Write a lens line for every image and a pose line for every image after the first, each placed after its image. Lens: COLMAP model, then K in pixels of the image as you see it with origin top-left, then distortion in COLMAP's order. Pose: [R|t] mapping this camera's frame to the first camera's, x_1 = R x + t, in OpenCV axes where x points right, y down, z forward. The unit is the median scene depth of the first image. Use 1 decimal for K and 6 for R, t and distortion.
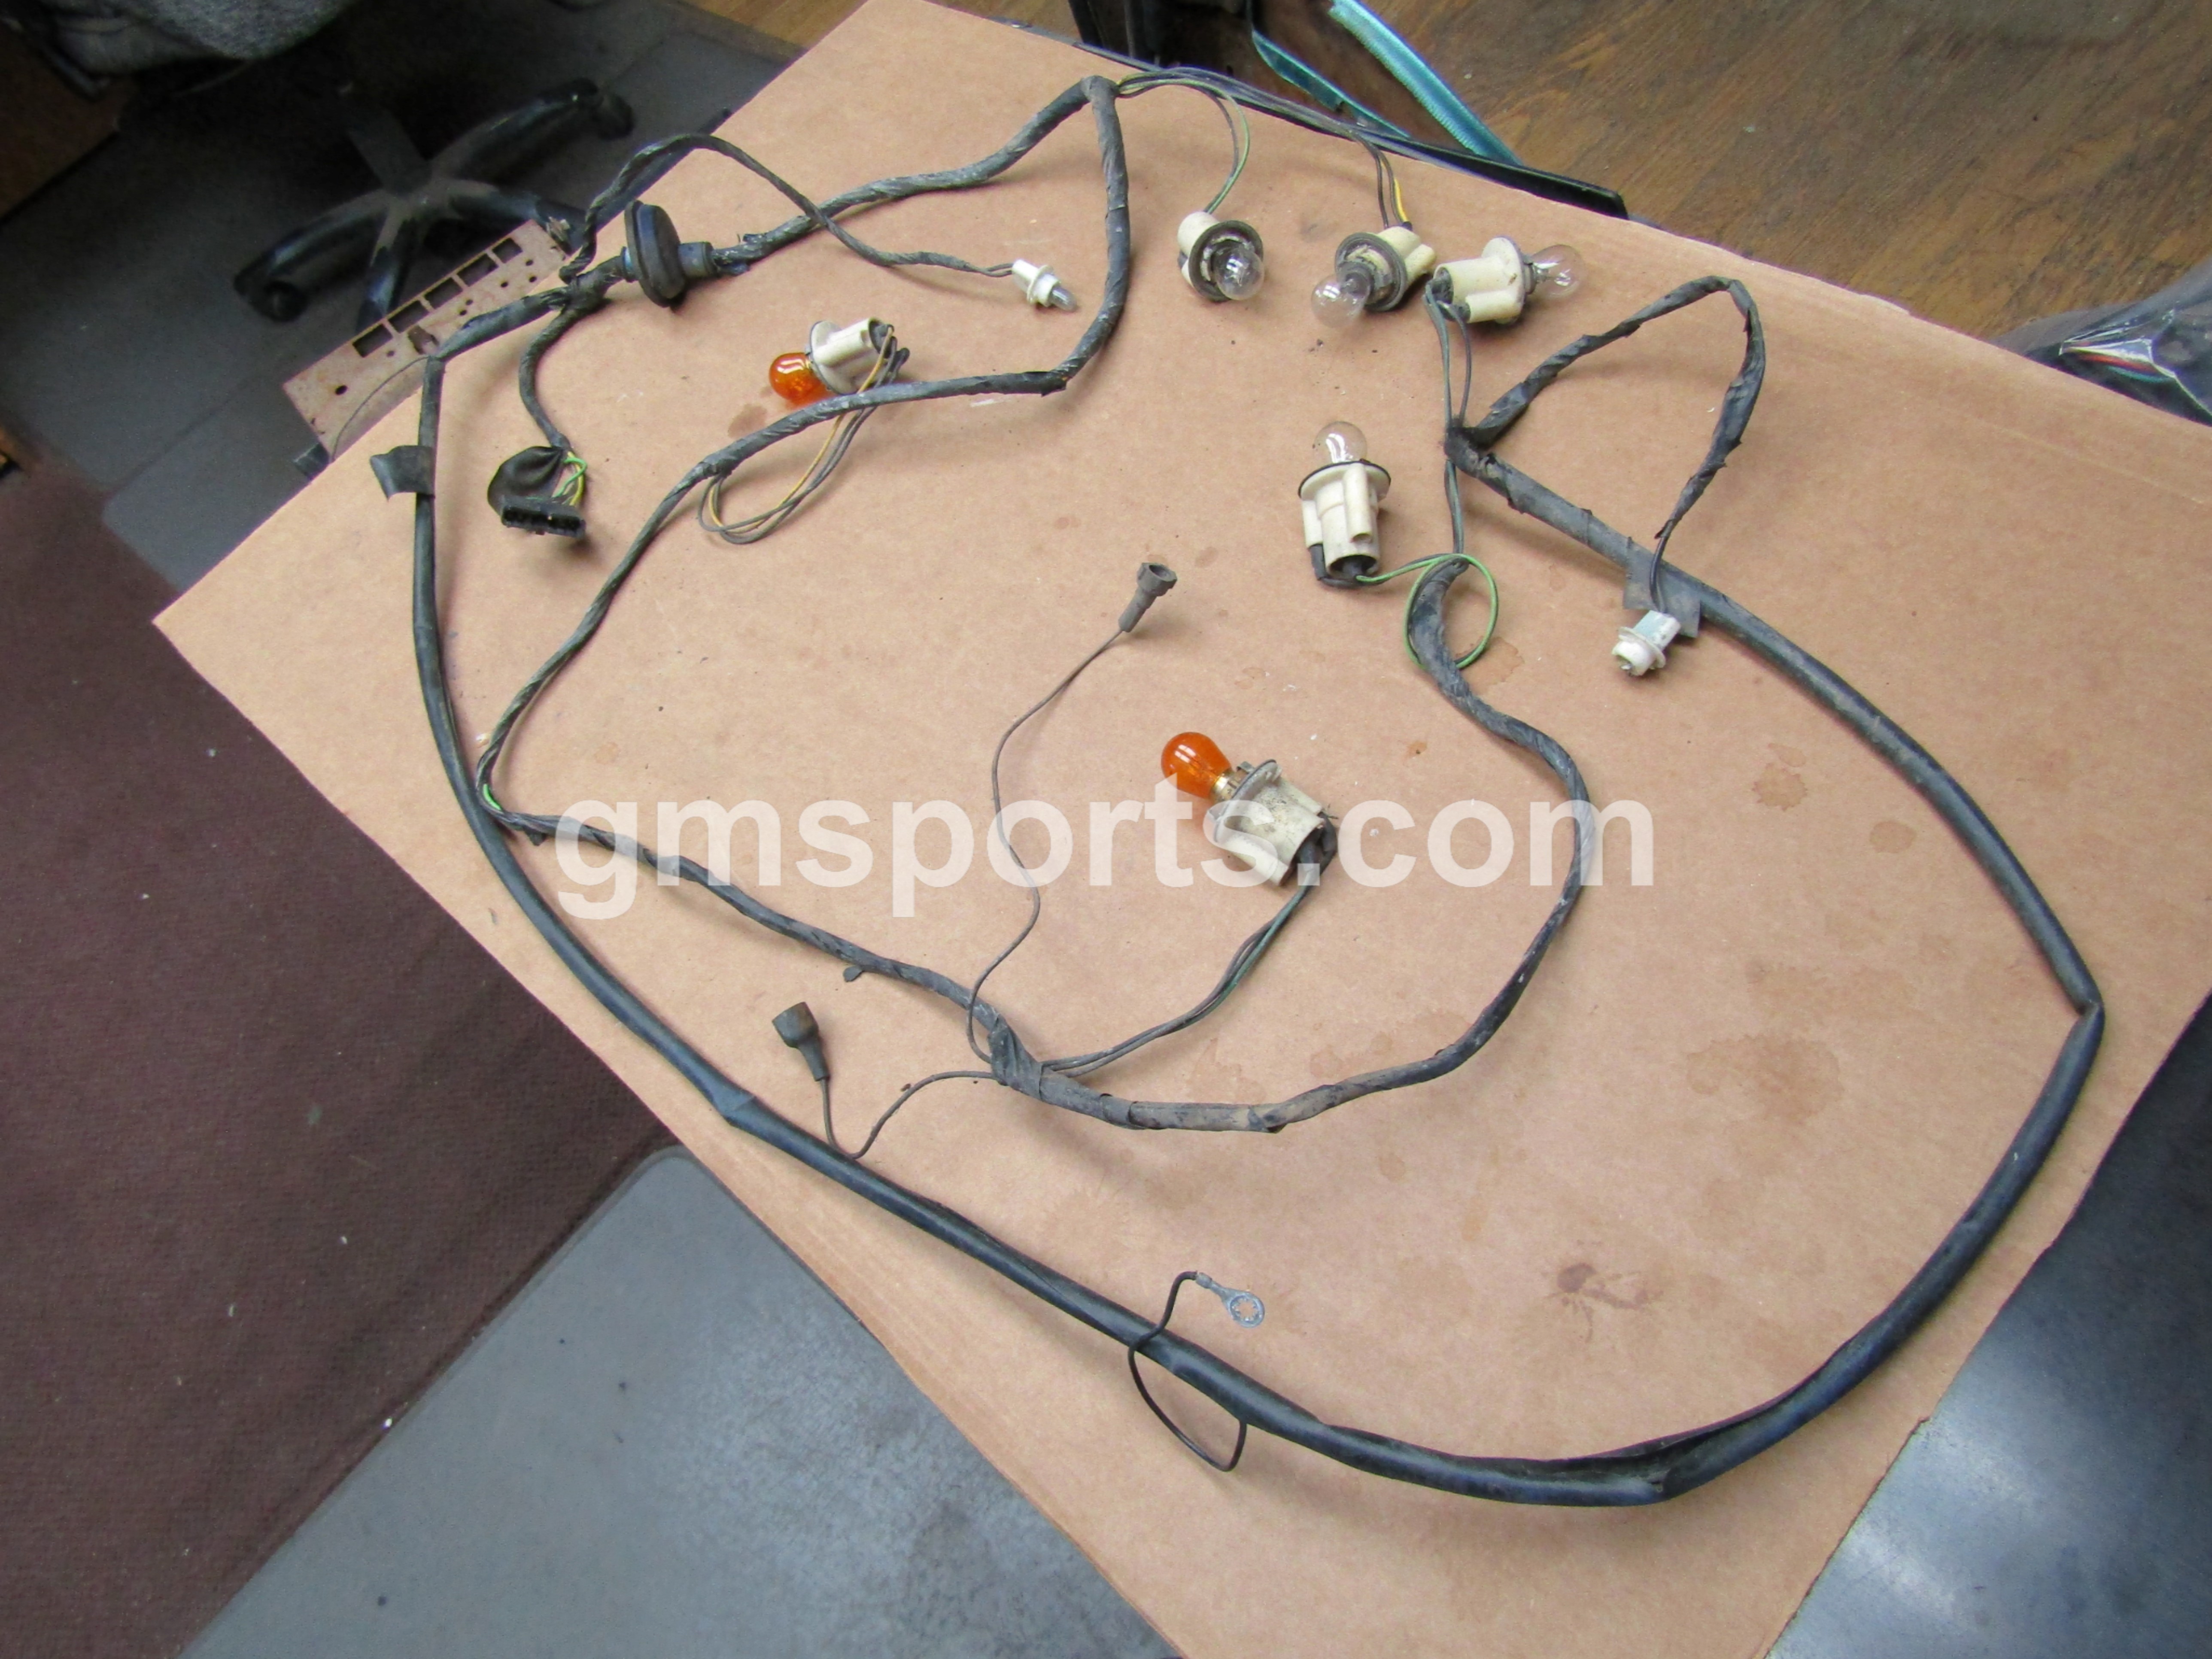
lens RADIAL K [[1559.7, 0, 1106.0], [0, 1559.7, 829.5], [0, 0, 1]] dist [0.003734, 0.005909]
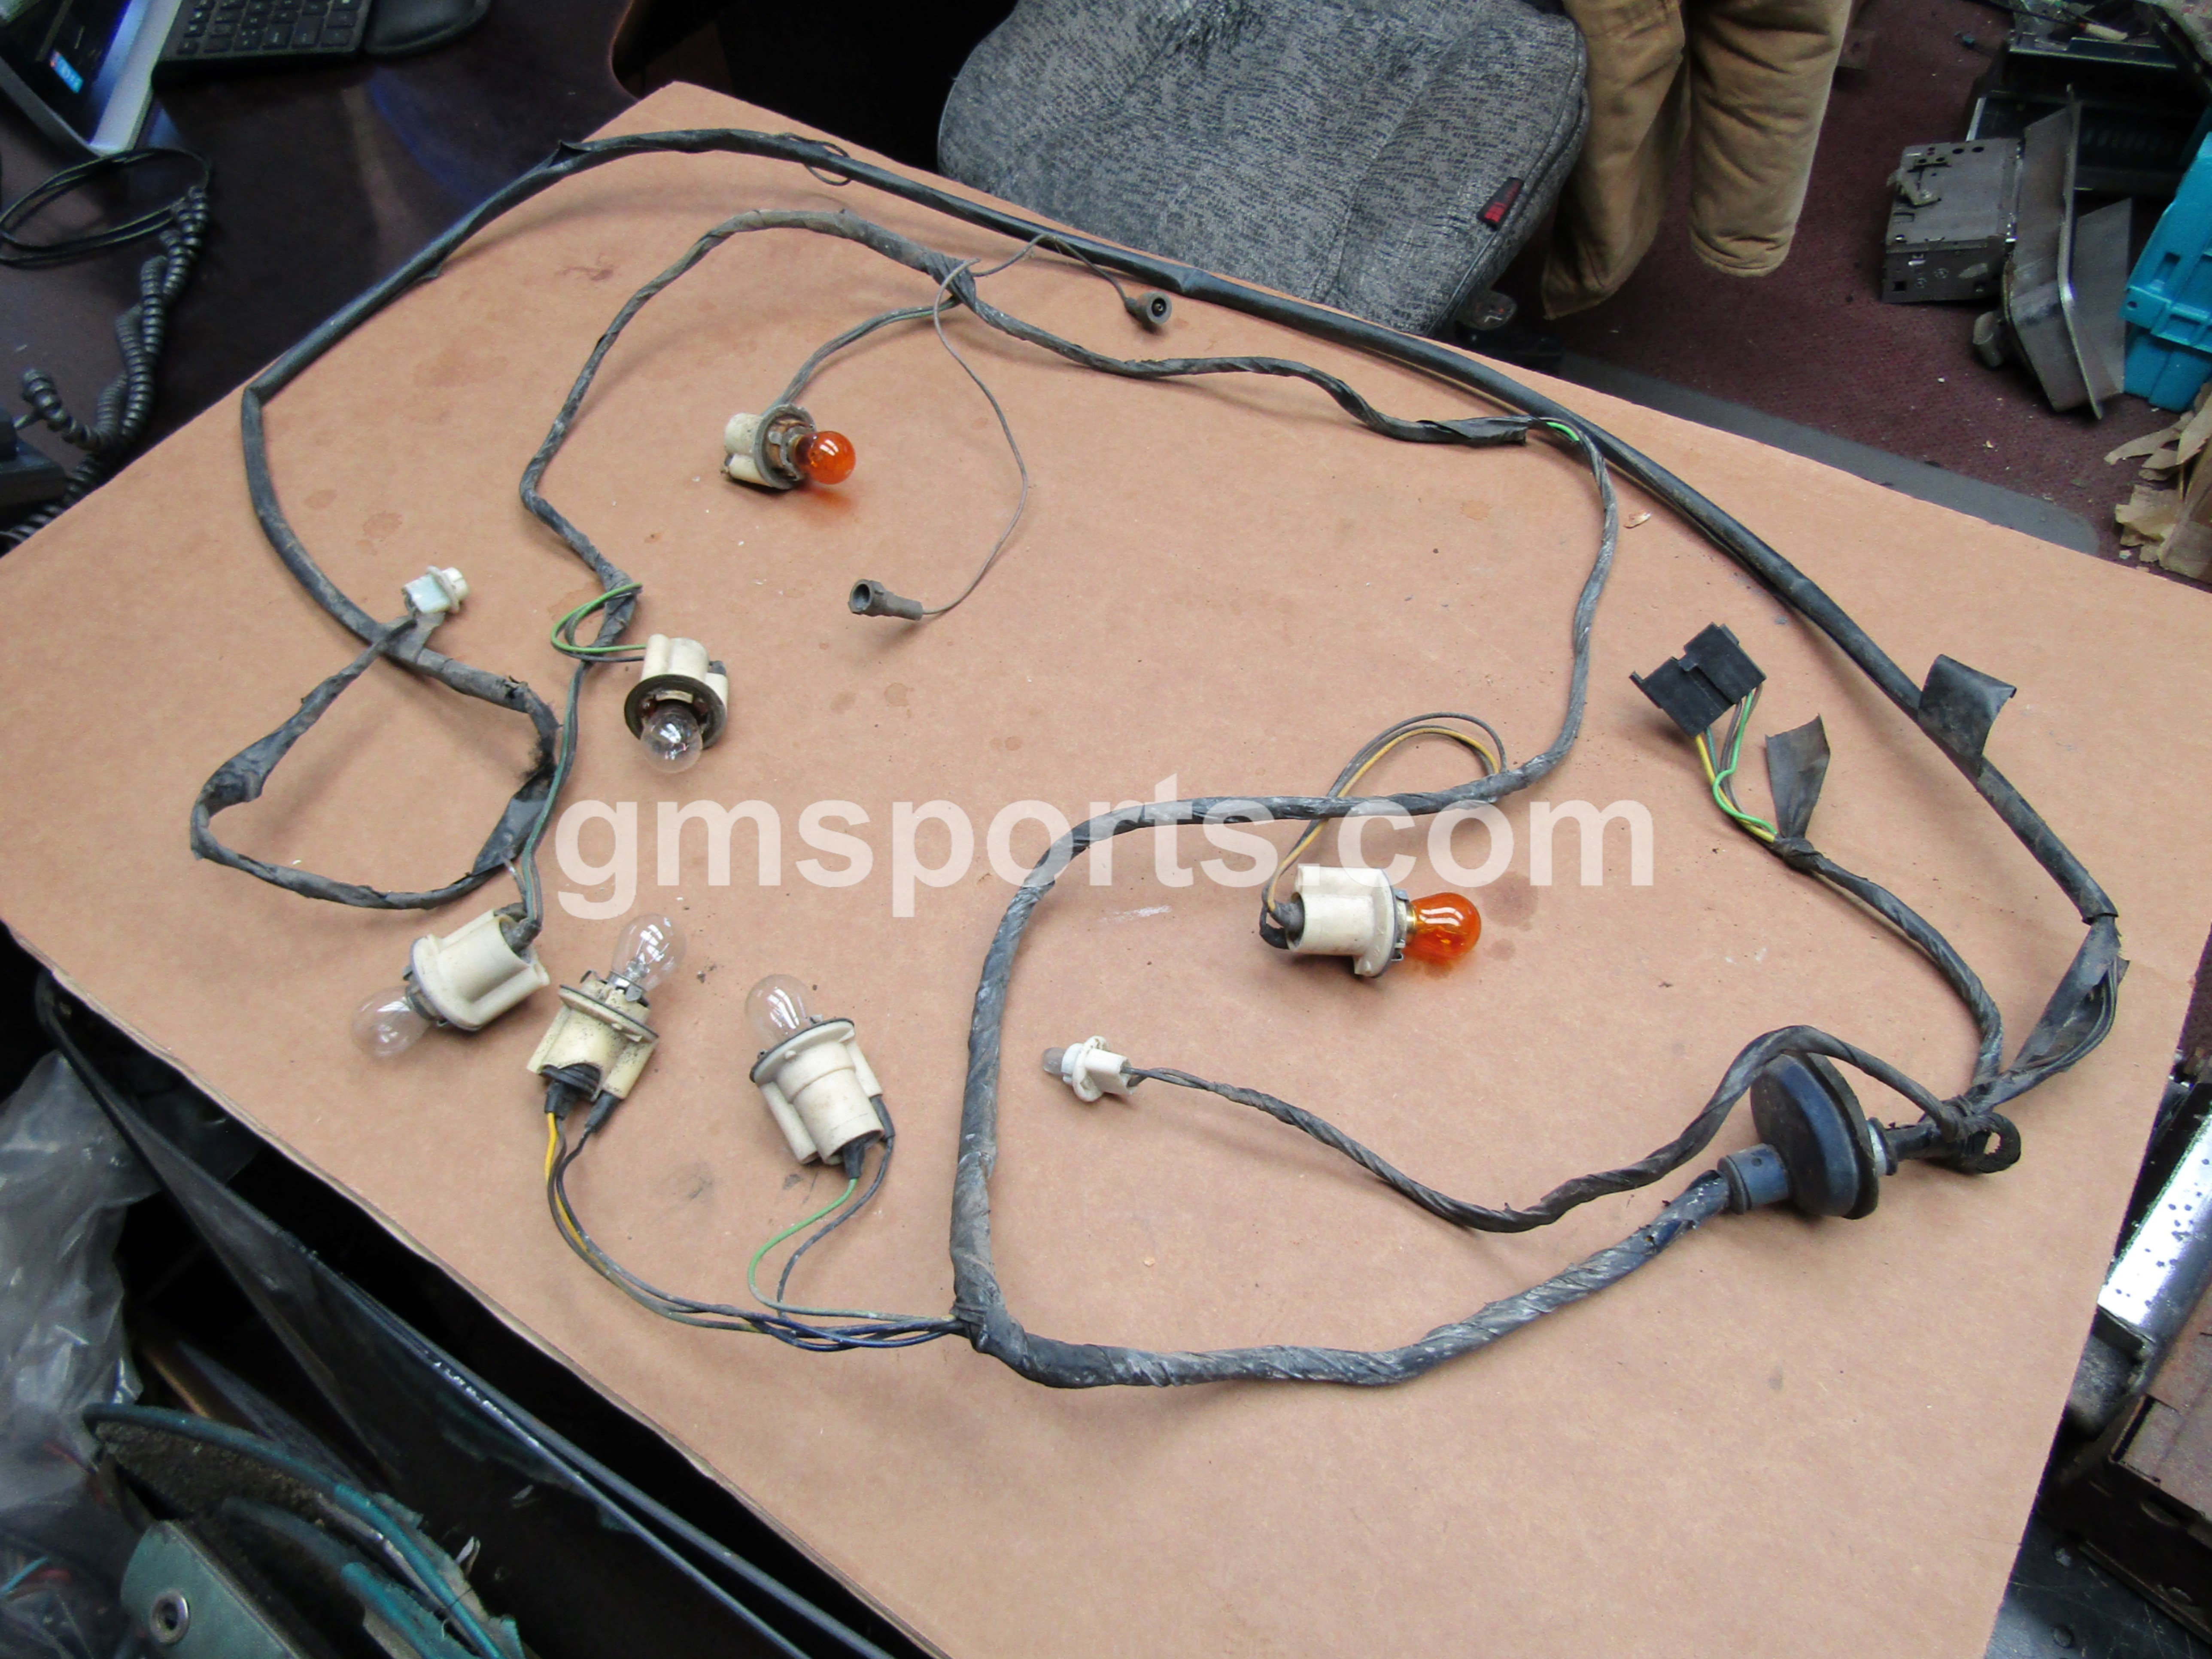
lens RADIAL K [[1559.7, 0, 1106.0], [0, 1559.7, 829.5], [0, 0, 1]] dist [0.003734, 0.005909]
pose [[-0.940966, 0.295781, 0.164609, -0.225510], [0.026220, -0.421139, 0.906617, -1.092644], [0.337484, 0.857412, 0.388522, 0.787382]]
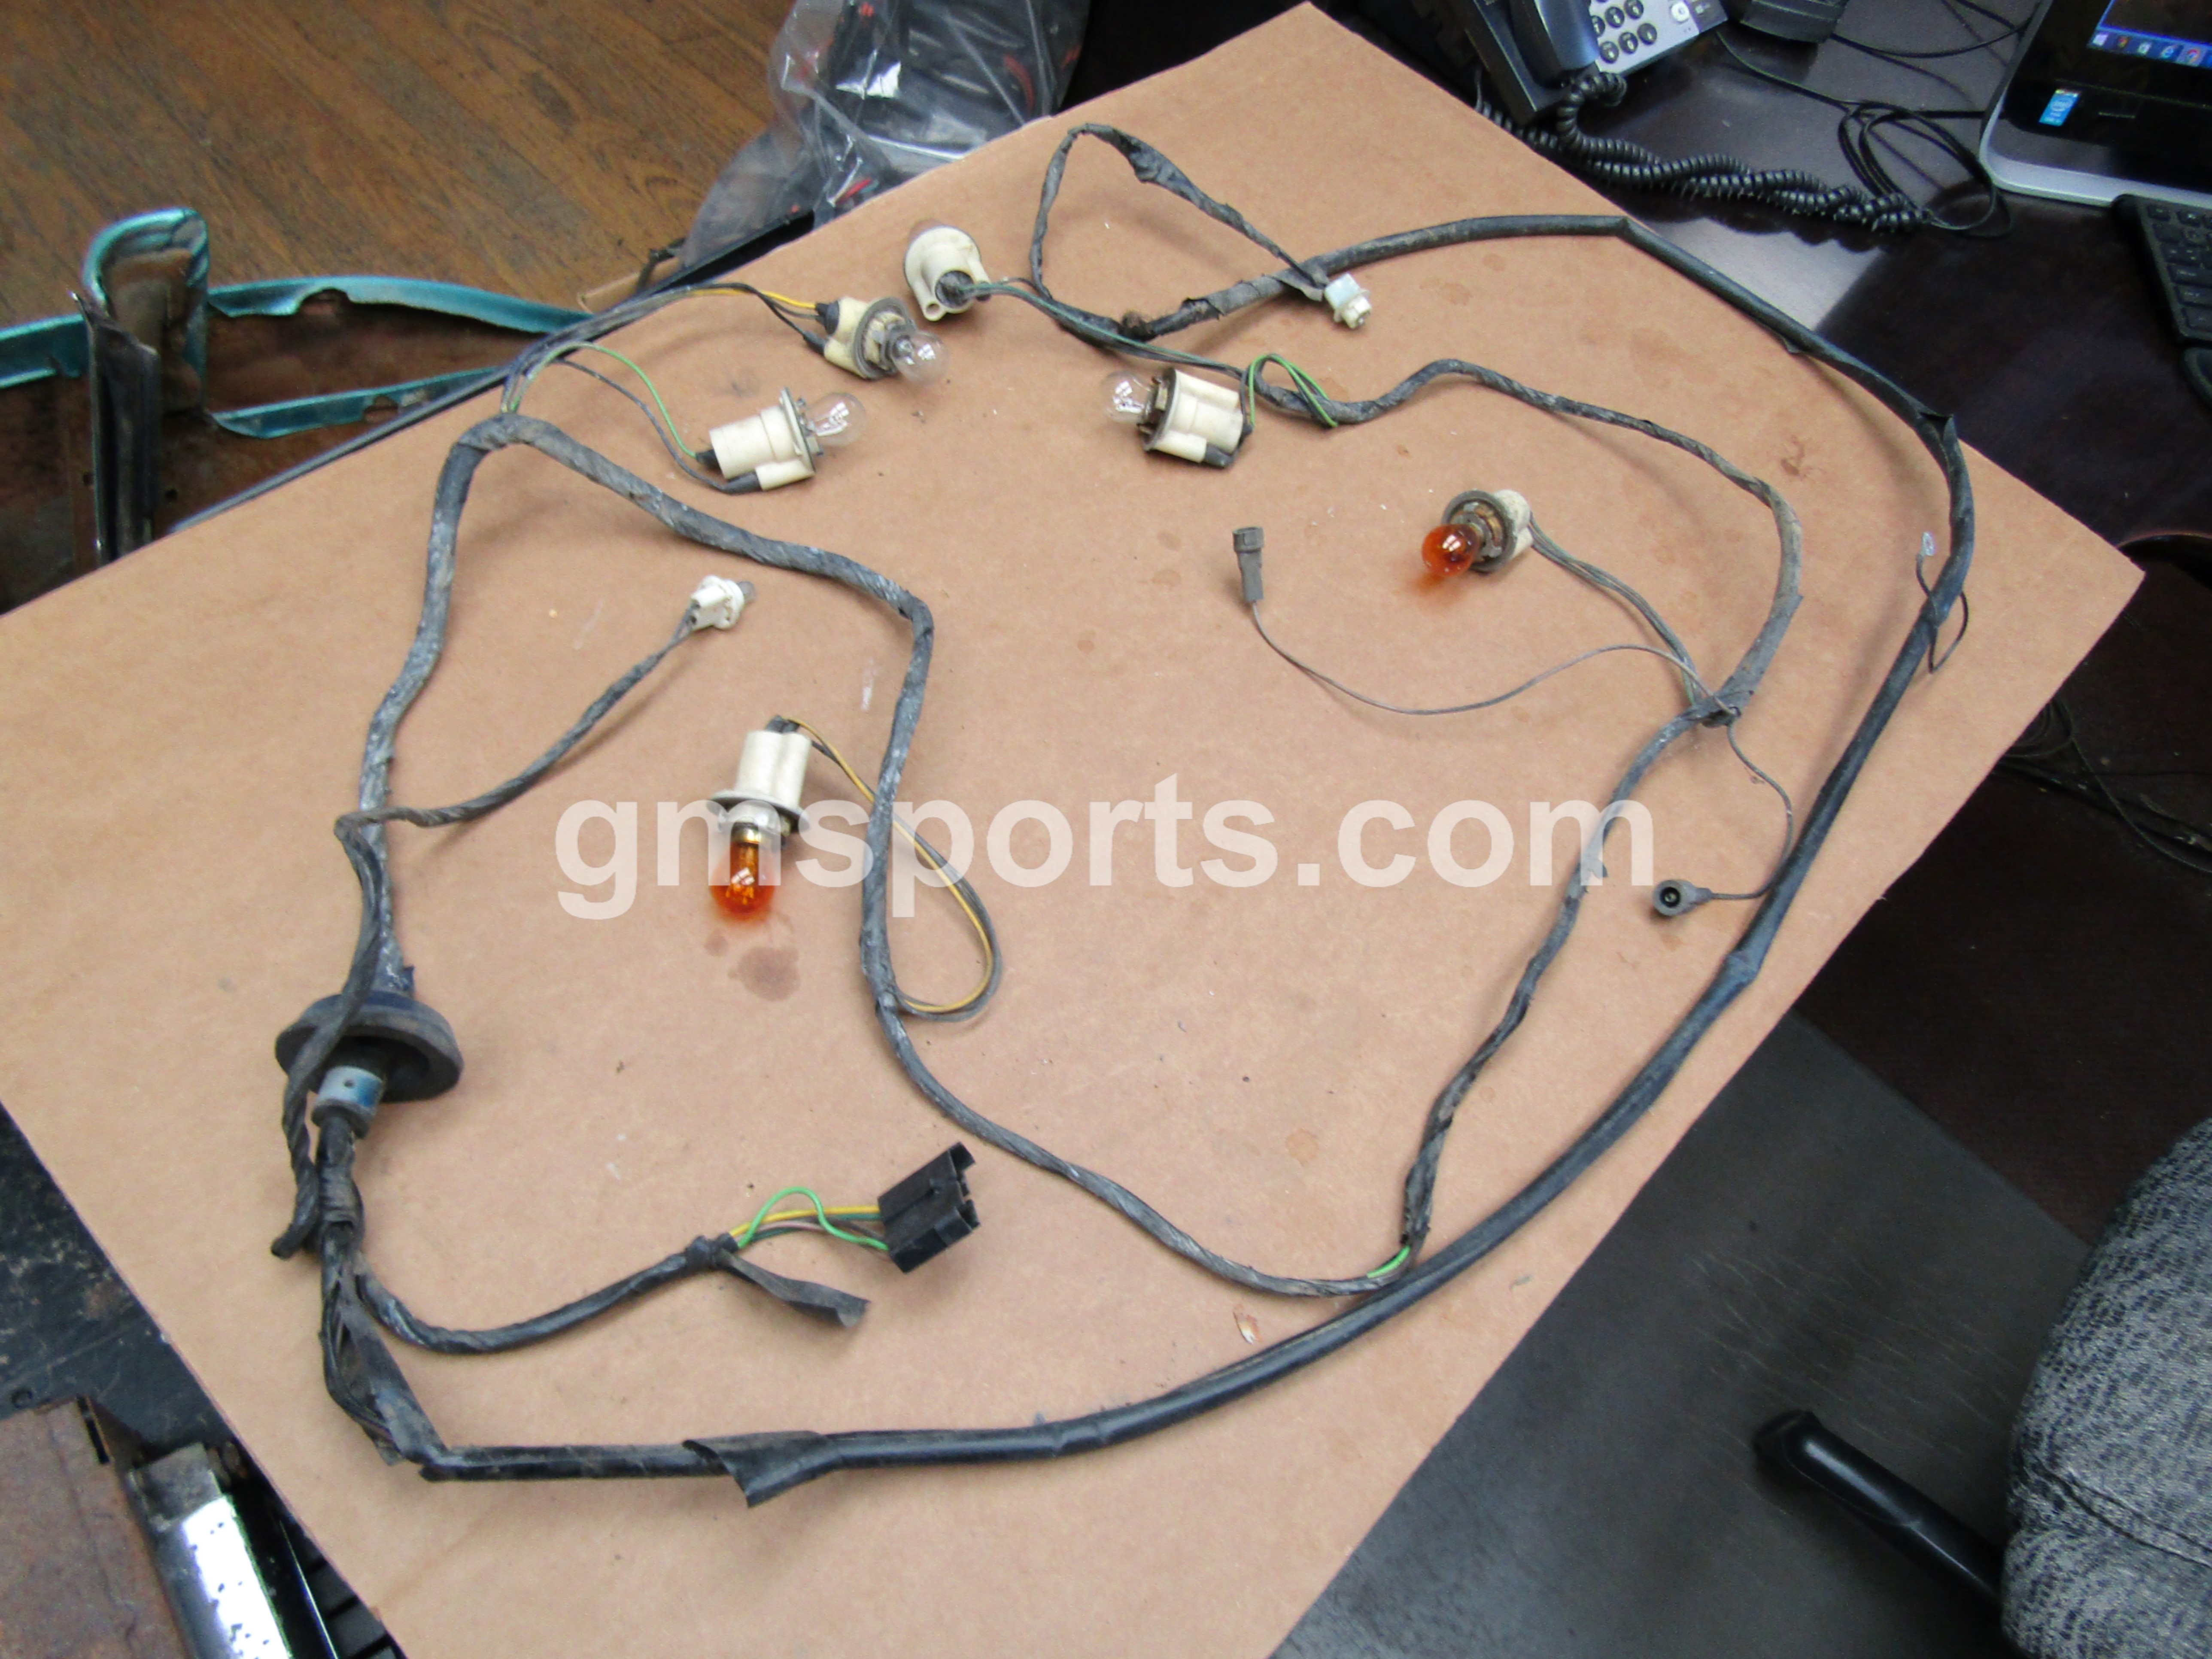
lens RADIAL K [[1559.7, 0, 1106.0], [0, 1559.7, 829.5], [0, 0, 1]] dist [0.003734, 0.005909]
pose [[0.005717, -0.687054, 0.726584, -0.852441], [0.767065, 0.469164, 0.437603, -0.591908], [-0.641544, 0.554835, 0.529697, 0.610013]]
